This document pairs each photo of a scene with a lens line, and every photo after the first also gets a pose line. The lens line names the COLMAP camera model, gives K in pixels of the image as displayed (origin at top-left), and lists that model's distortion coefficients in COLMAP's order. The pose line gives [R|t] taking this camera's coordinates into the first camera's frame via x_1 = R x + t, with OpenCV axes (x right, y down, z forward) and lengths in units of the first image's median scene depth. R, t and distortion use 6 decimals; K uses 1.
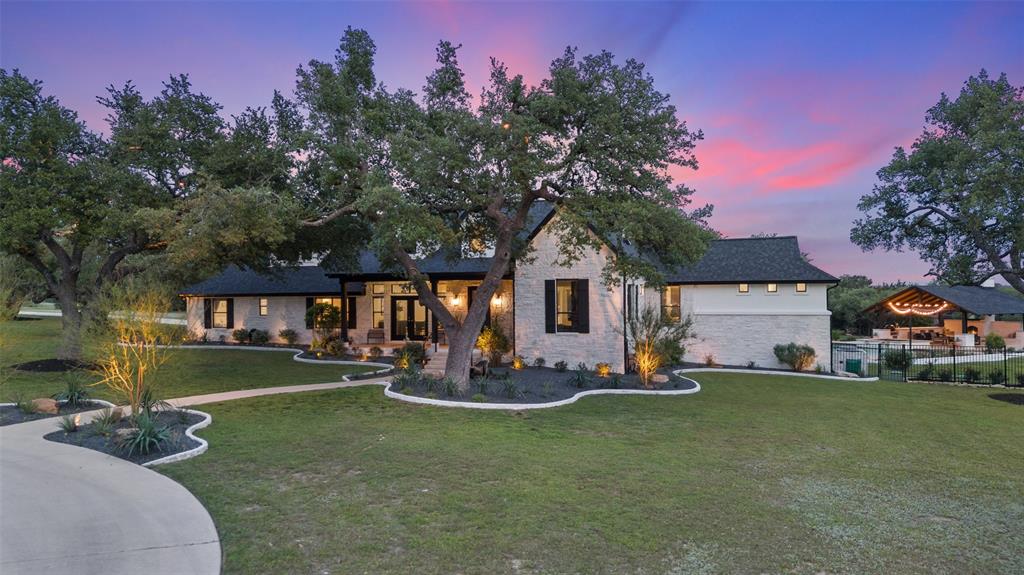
lens RADIAL K [[746.4, 0, 512.0], [0, 746.4, 287.5], [0, 0, 1]] dist [0.067817, -0.002906]
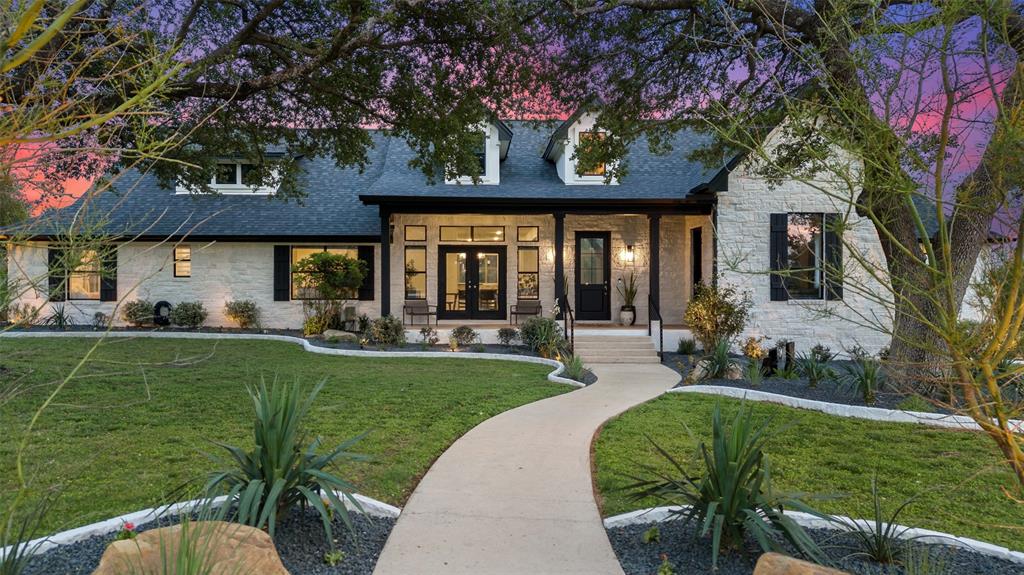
lens RADIAL K [[746.4, 0, 512.0], [0, 746.4, 287.5], [0, 0, 1]] dist [0.067817, -0.002906]
pose [[0.943180, 0.004622, 0.332250, -0.293073], [-0.009474, 0.999871, 0.012985, 0.036012], [-0.332147, -0.015395, 0.943102, 0.399030]]
